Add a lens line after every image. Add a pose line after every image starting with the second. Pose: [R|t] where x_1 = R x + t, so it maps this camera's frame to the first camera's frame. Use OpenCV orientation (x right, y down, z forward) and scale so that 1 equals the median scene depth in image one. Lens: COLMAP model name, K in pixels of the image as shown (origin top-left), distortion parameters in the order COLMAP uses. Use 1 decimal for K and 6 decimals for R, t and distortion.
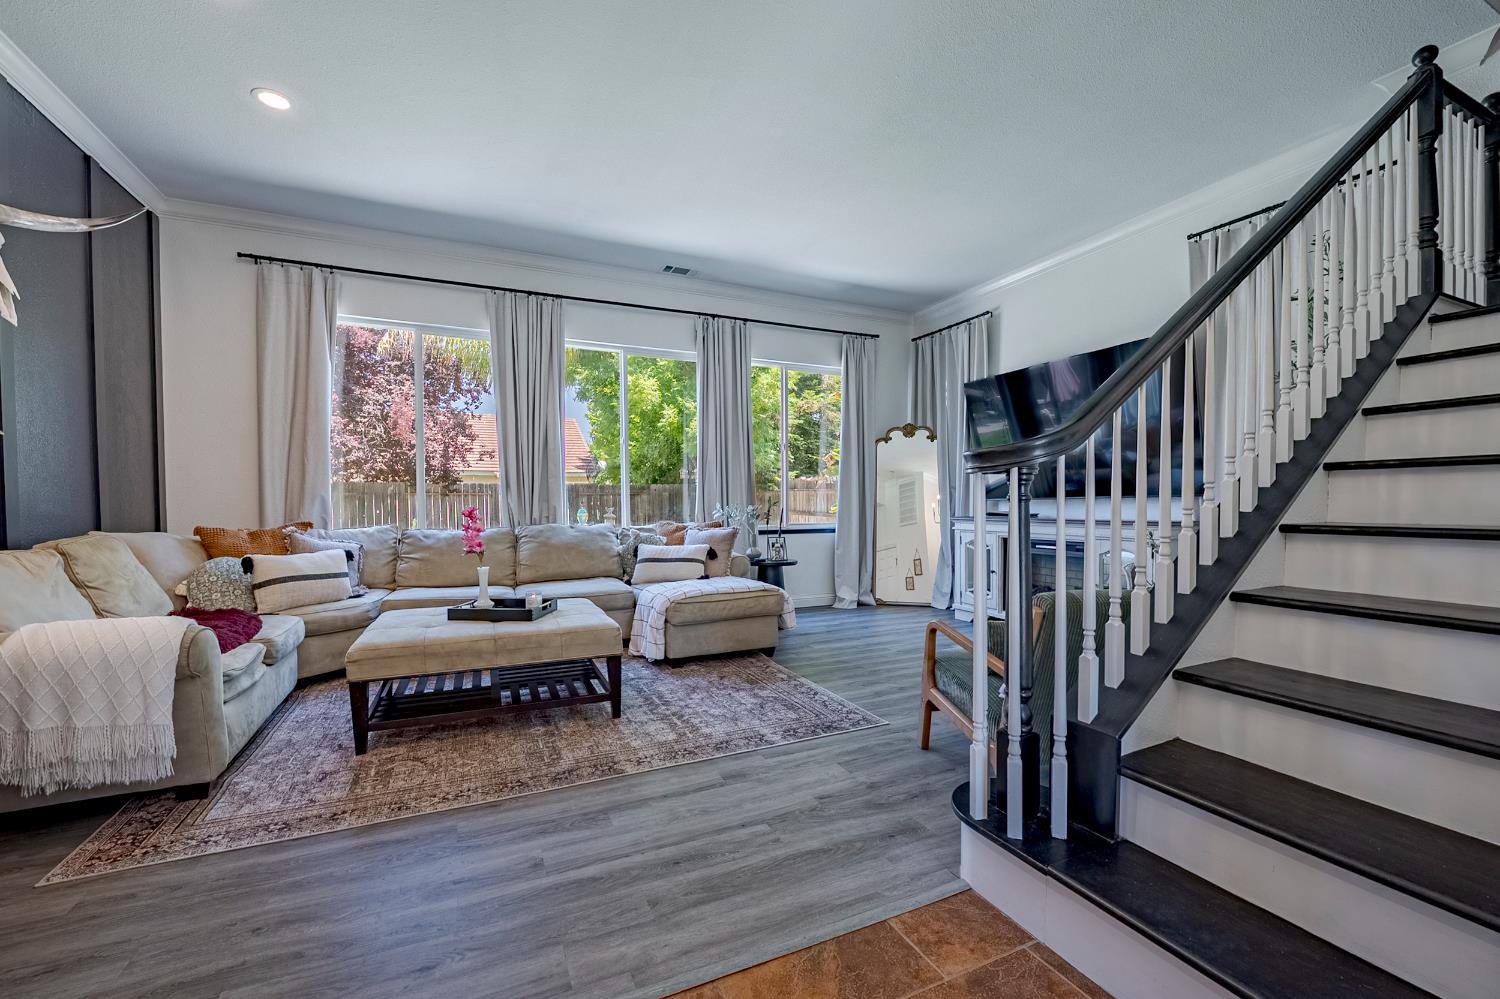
lens RADIAL K [[604.7, 0, 750.4], [0, 604.7, 508.6], [0, 0, 1]] dist [-0.012192, 0.000295]
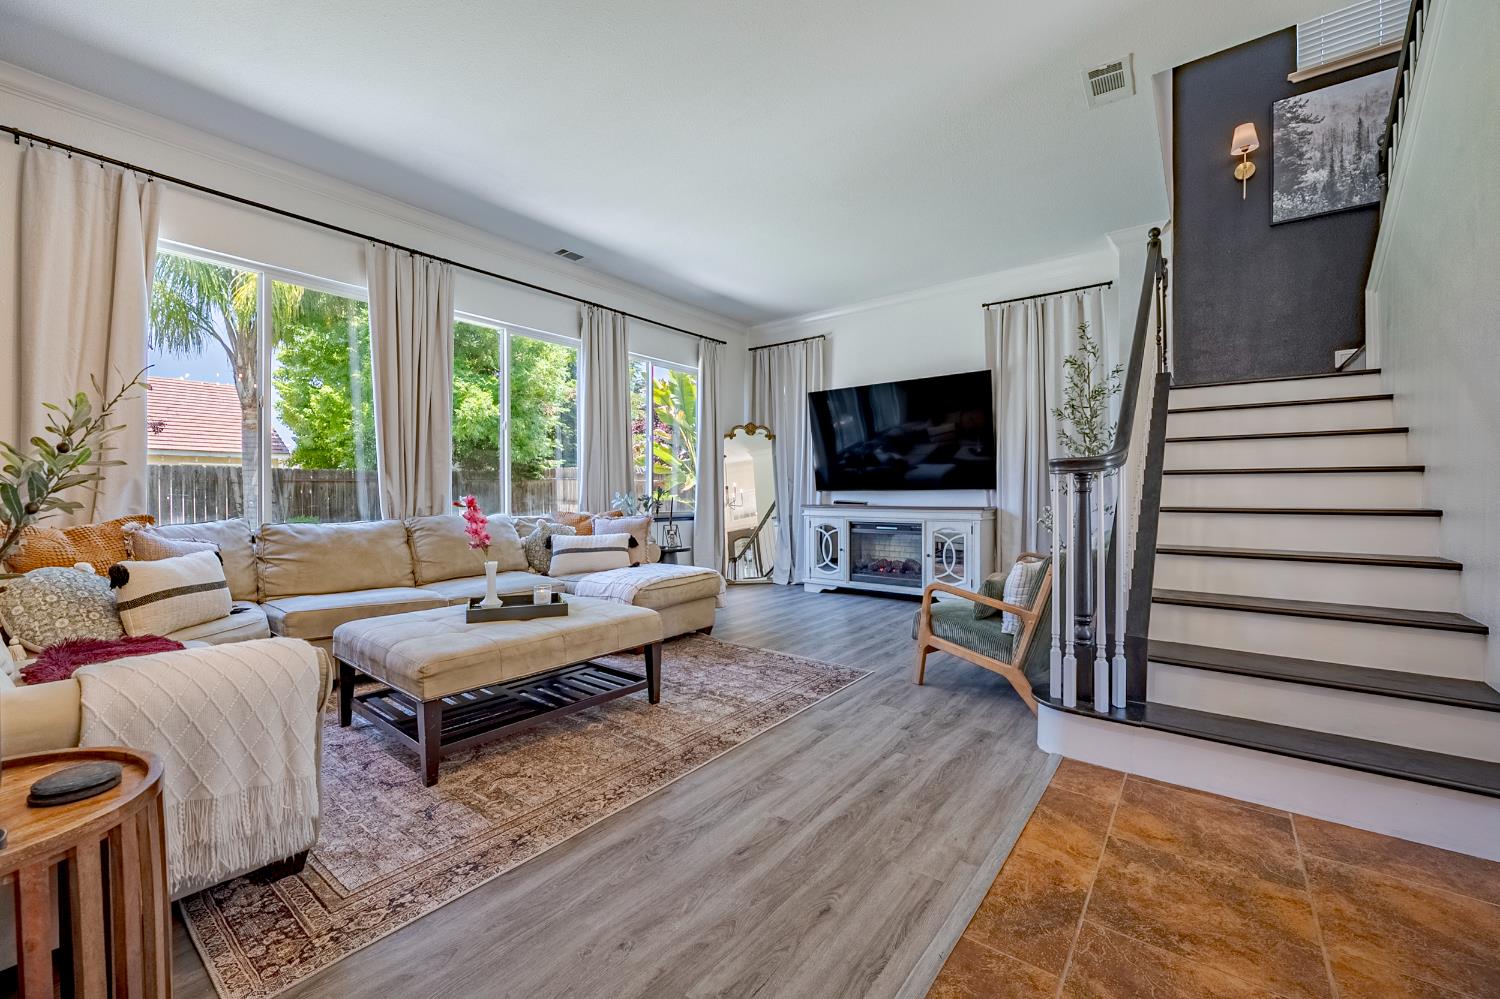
lens RADIAL K [[591.6, 0, 747.2], [0, 591.6, 485.8], [0, 0, 1]] dist [-0.012069, 0.000203]
pose [[0.888462, 0.009728, 0.458848, -0.502026], [-0.000116, 0.999780, -0.020971, 0.001251], [-0.458951, 0.018578, 0.888267, 0.035516]]
